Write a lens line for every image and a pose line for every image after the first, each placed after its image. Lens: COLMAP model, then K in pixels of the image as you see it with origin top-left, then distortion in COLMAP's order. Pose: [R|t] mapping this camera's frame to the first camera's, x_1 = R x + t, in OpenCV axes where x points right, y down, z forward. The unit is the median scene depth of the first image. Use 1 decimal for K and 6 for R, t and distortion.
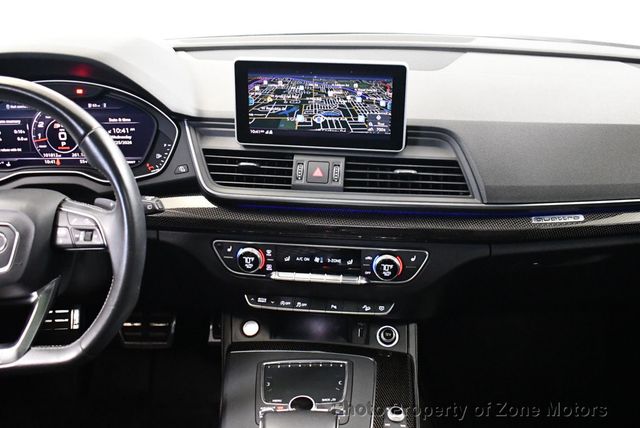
lens RADIAL K [[663.3, 0, 319.3], [0, 663.3, 213.2], [0, 0, 1]] dist [-0.102167, 0.000000]
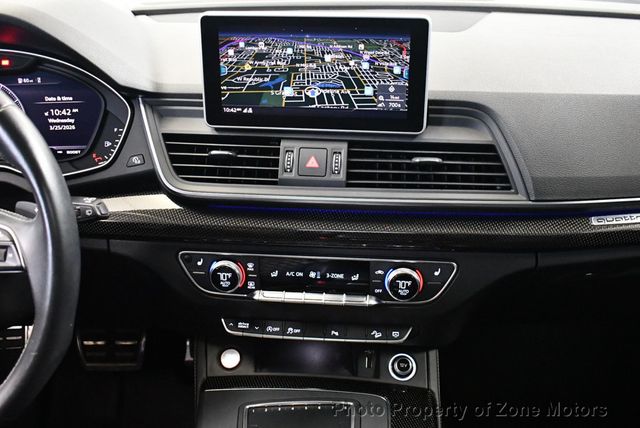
lens RADIAL K [[663.3, 0, 320.8], [0, 663.3, 215.1], [0, 0, 1]] dist [-0.102167, 0.000000]
pose [[0.999746, -0.014274, 0.017463, -0.006494], [0.013853, 0.999616, 0.024009, -0.018445], [-0.017799, -0.023761, 0.999559, 0.228795]]
